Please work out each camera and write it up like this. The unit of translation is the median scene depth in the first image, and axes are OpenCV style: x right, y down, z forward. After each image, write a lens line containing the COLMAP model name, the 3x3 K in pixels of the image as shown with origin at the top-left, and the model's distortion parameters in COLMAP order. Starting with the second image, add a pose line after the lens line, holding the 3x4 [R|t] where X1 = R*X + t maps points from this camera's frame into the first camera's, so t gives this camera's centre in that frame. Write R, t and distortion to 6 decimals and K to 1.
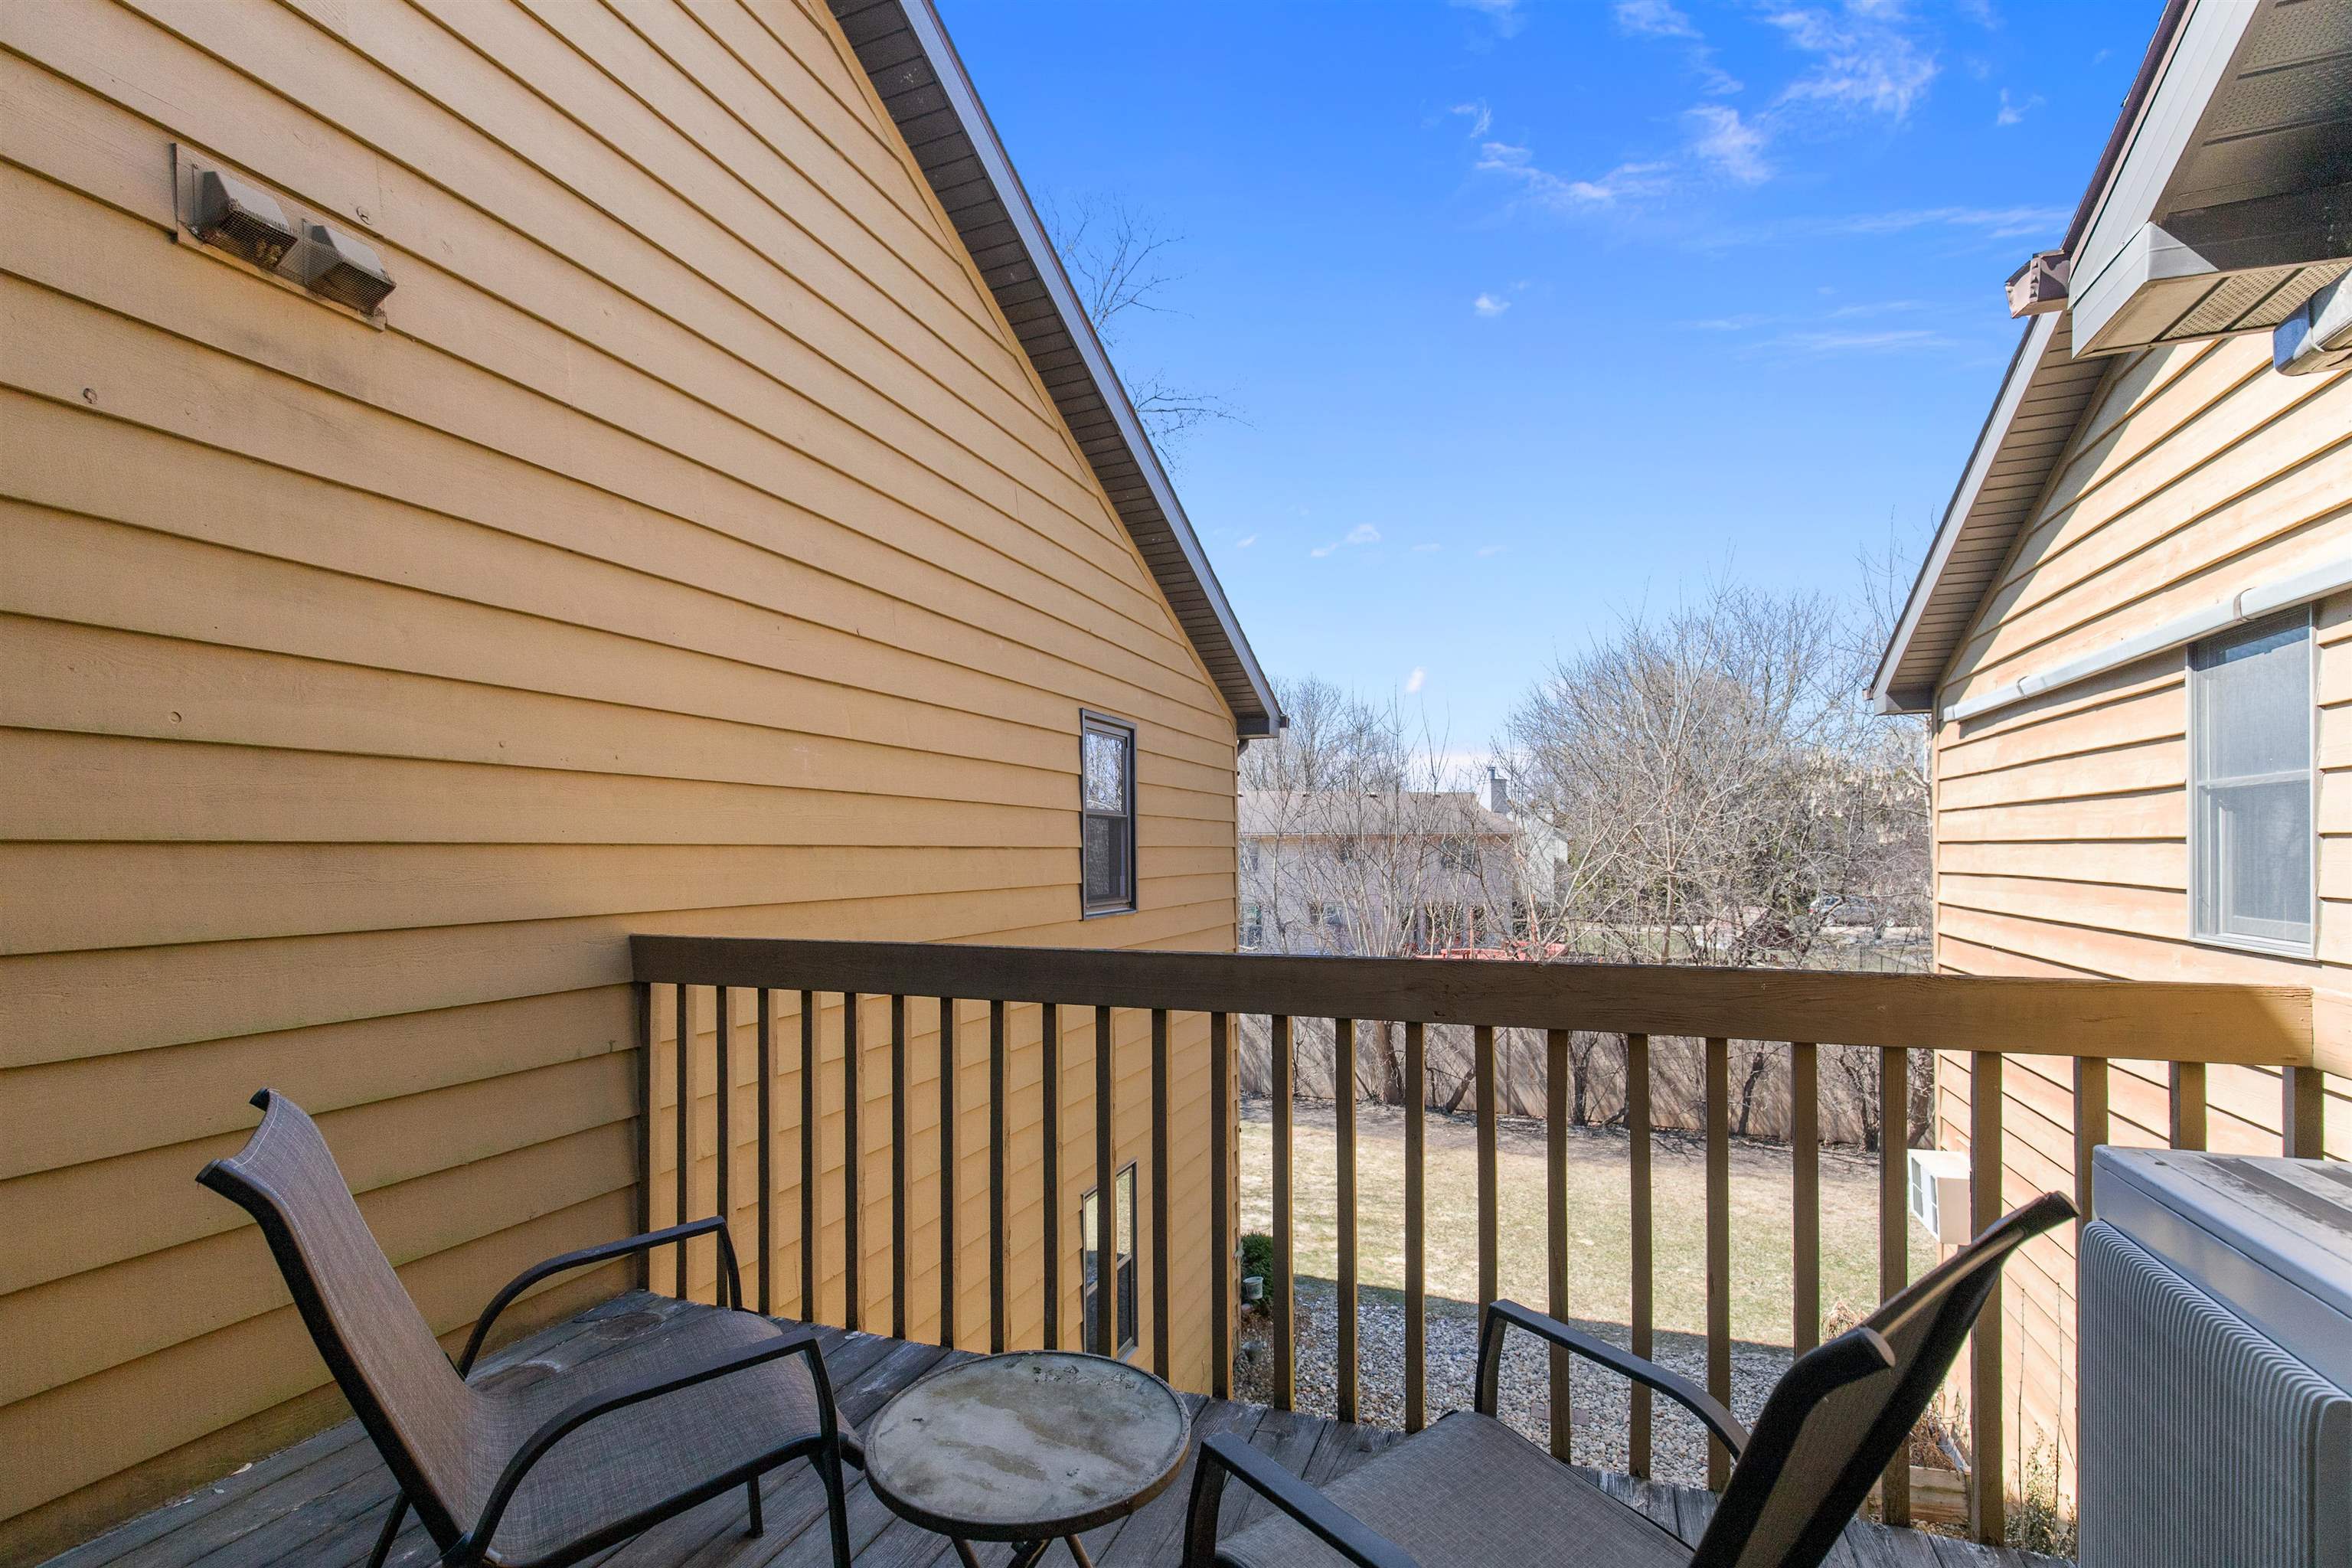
lens RADIAL K [[1058.2, 0, 1169.8], [0, 1058.2, 814.4], [0, 0, 1]] dist [0.002769, 0.000301]
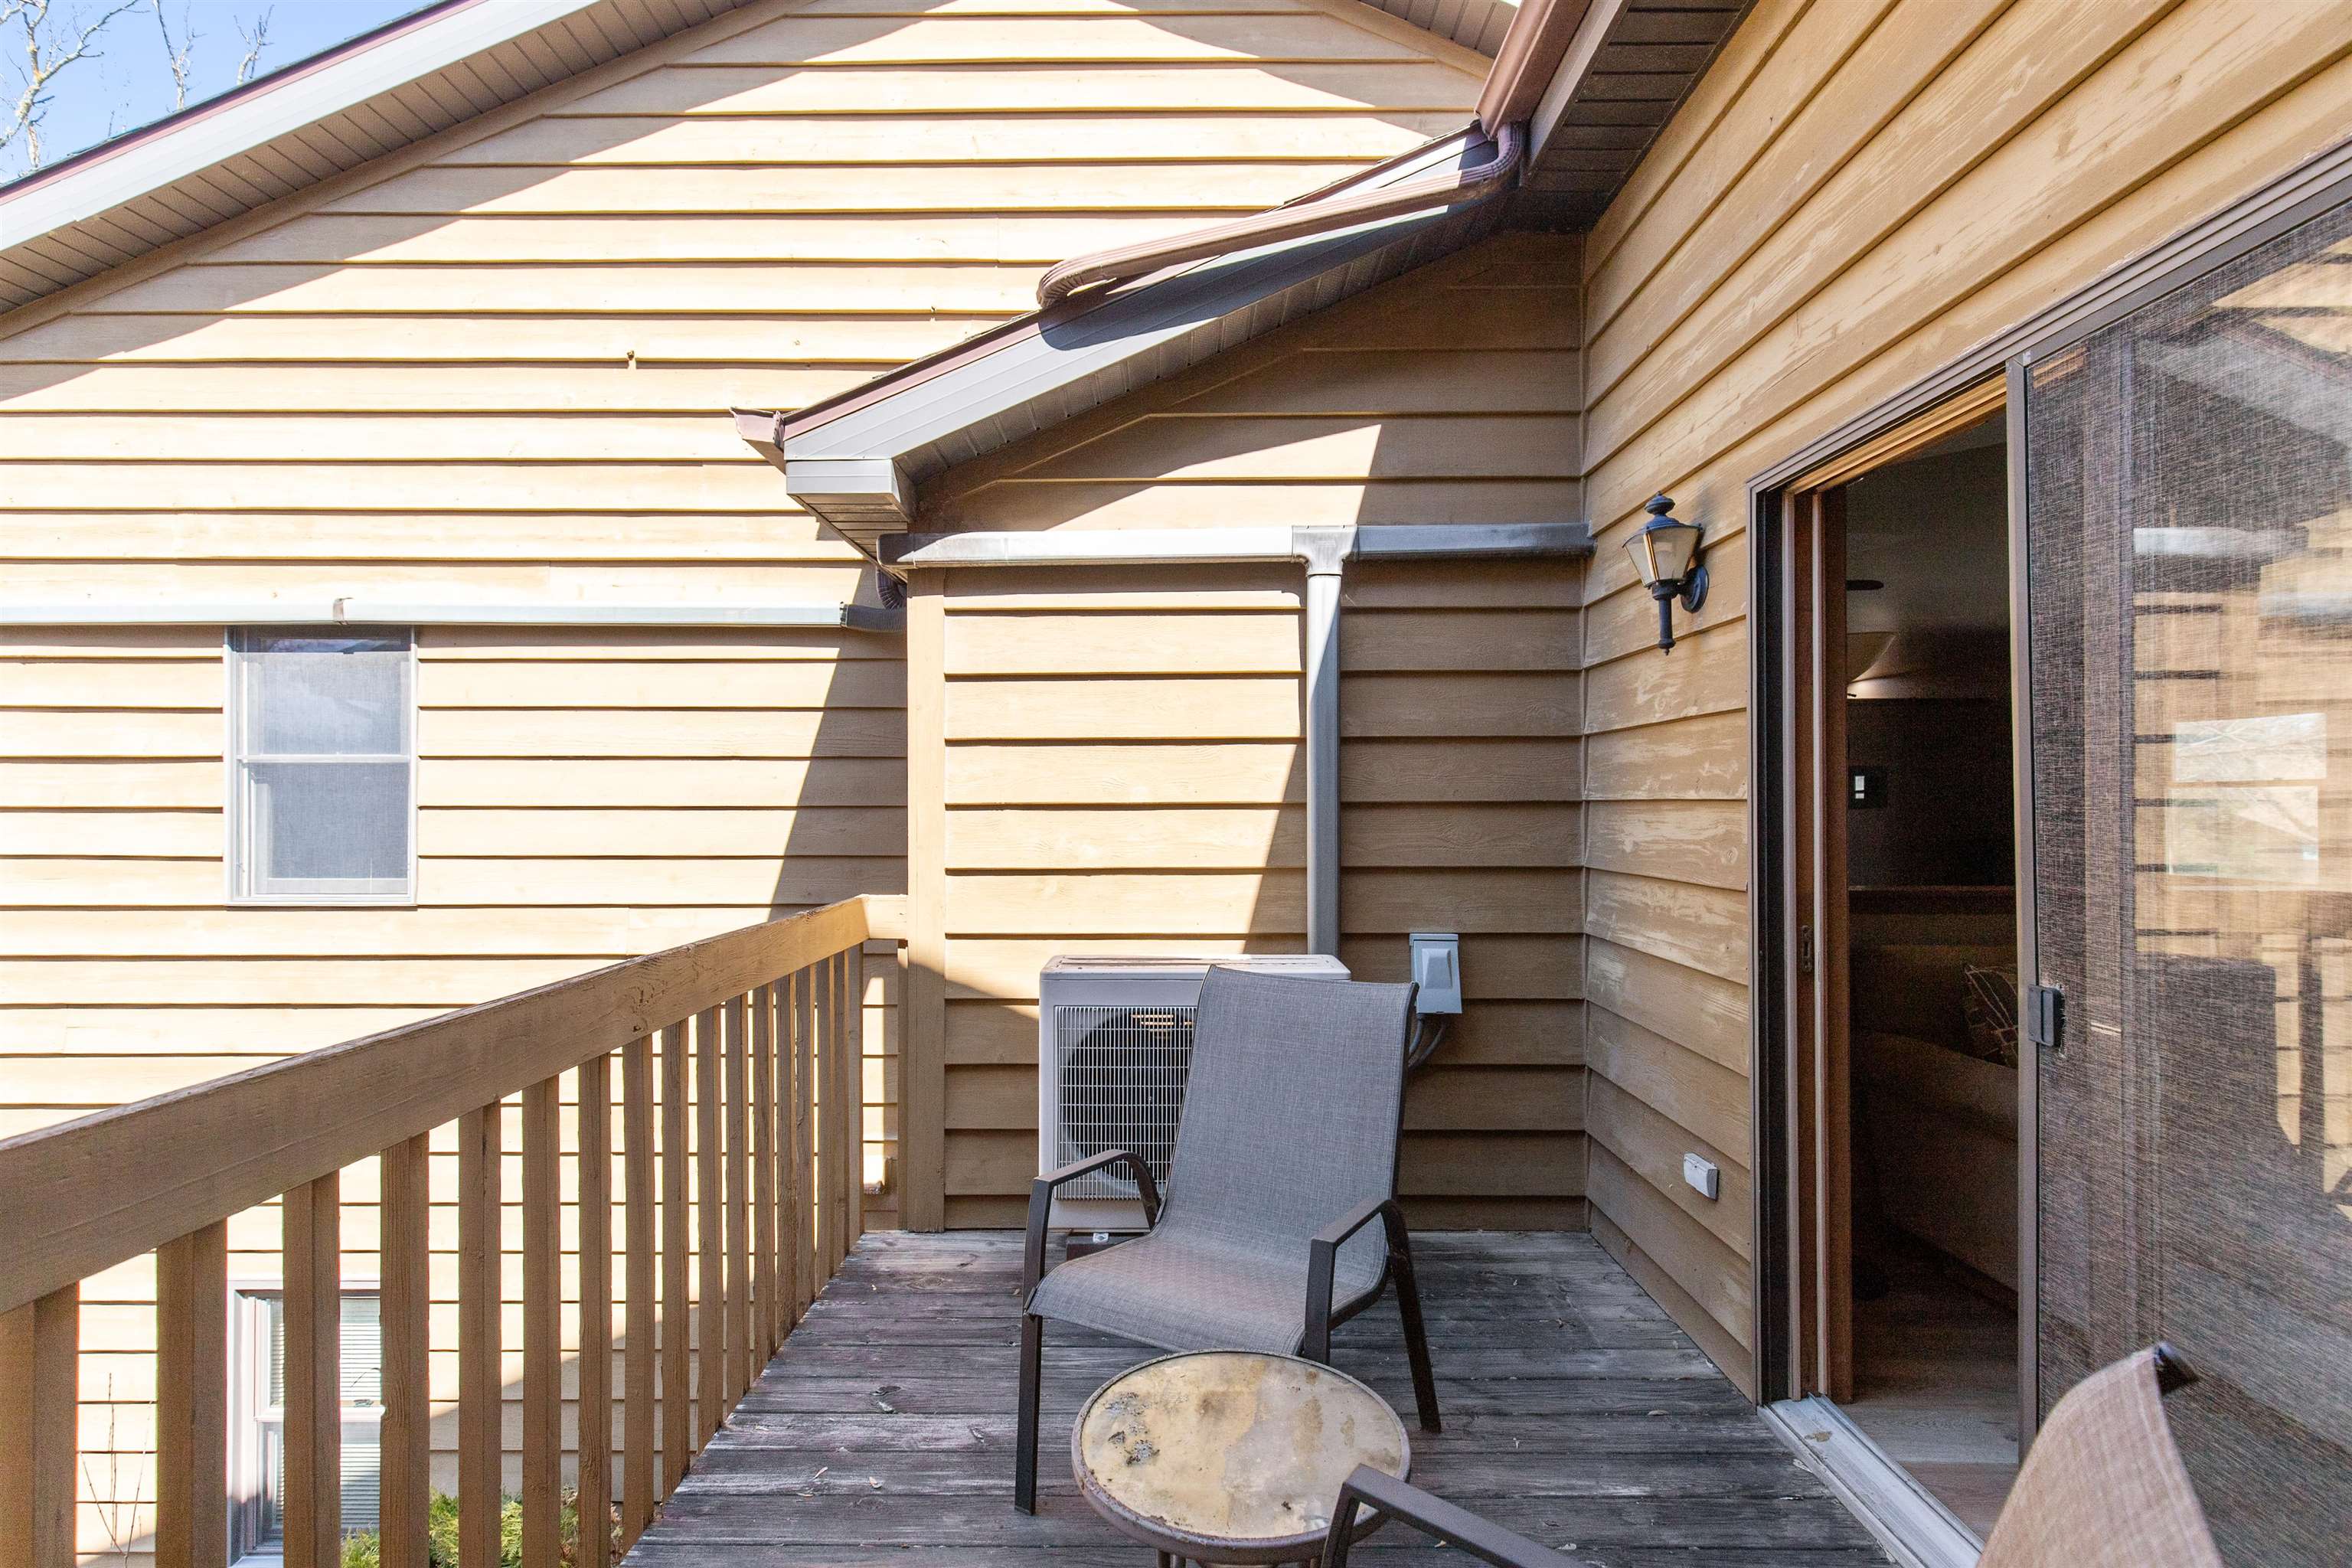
lens RADIAL K [[1058.2, 0, 1169.8], [0, 1058.2, 814.4], [0, 0, 1]] dist [0.002769, 0.000301]
pose [[-0.368969, 0.003368, 0.929436, -0.371891], [-0.029124, 0.999460, -0.015183, 0.017555], [-0.928985, -0.032671, -0.368672, 0.525141]]
